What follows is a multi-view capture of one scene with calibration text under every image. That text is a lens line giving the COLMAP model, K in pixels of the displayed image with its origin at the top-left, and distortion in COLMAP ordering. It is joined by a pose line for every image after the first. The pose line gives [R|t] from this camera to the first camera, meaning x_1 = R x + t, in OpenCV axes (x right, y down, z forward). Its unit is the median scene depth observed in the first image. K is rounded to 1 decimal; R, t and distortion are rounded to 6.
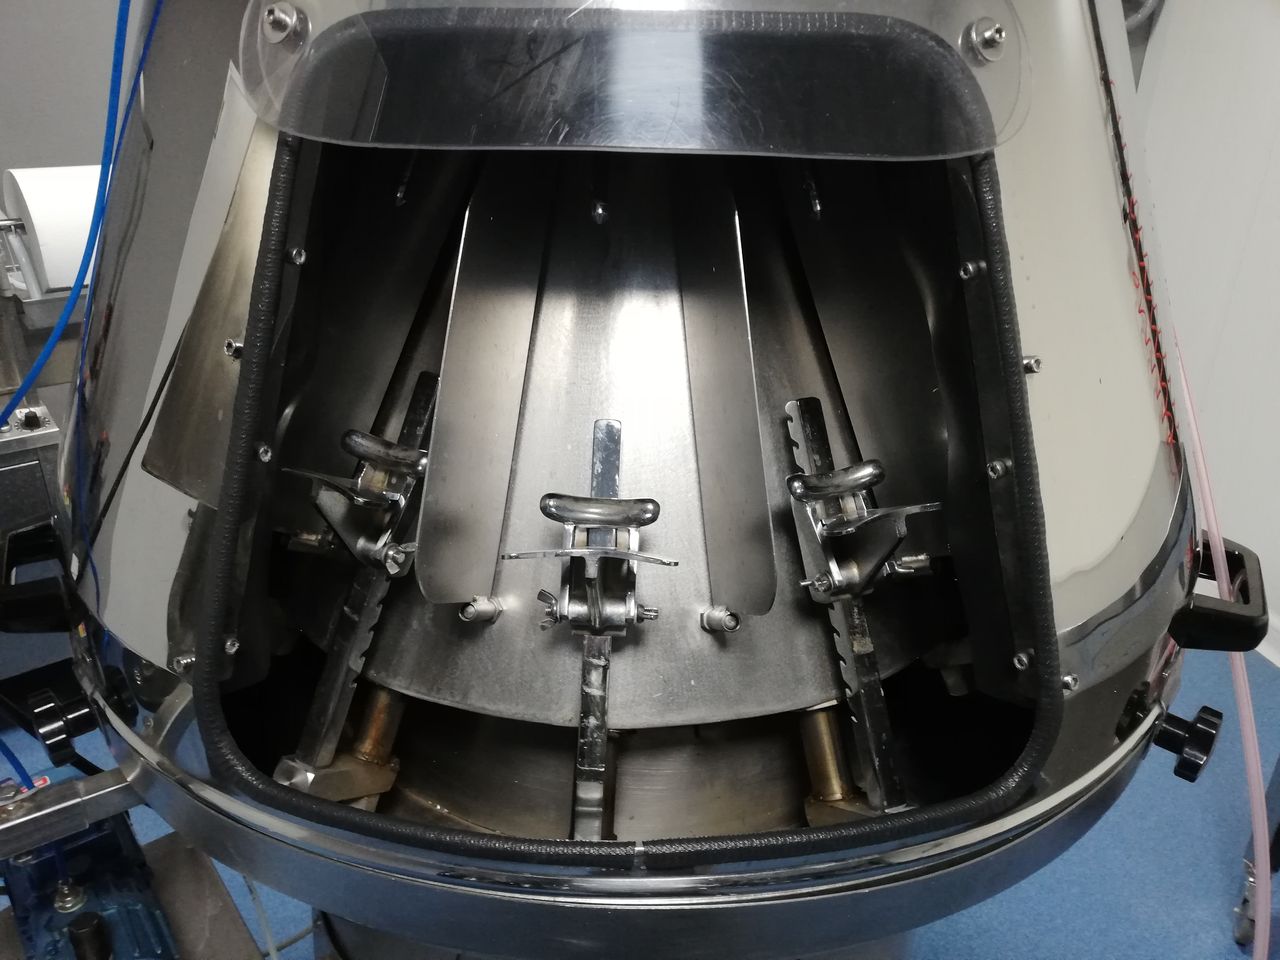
lens RADIAL K [[988.0, 0, 640.0], [0, 988.0, 480.0], [0, 0, 1]] dist [0.056986, -0.007208]
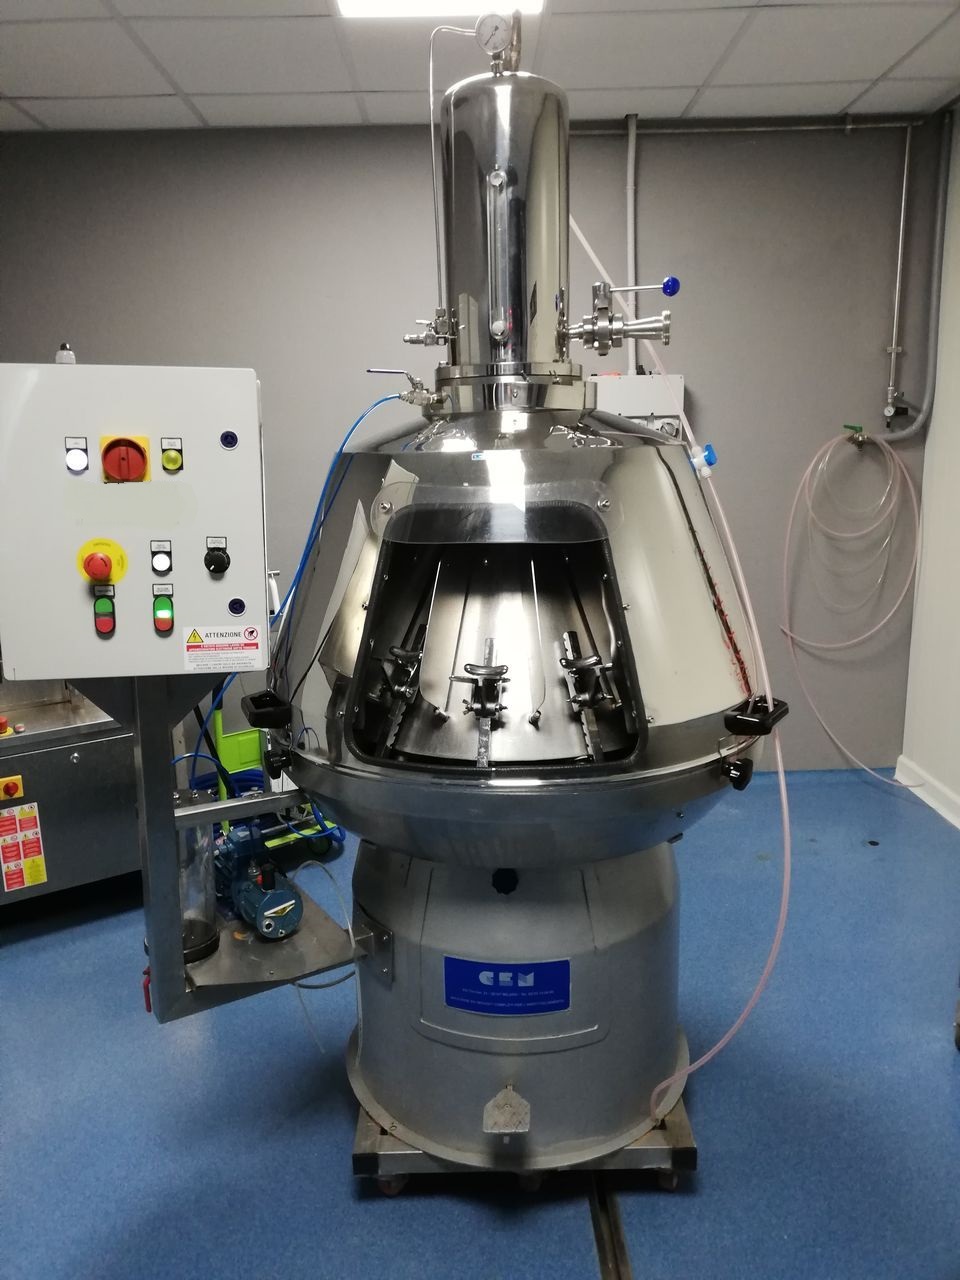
lens RADIAL K [[988.0, 0, 480.0], [0, 988.0, 640.0], [0, 0, 1]] dist [0.056986, -0.007208]
pose [[0.992249, -0.012277, -0.123660, 0.250956], [-0.012889, 0.979572, -0.200680, 0.448838], [0.123598, 0.200718, 0.971821, -1.475945]]
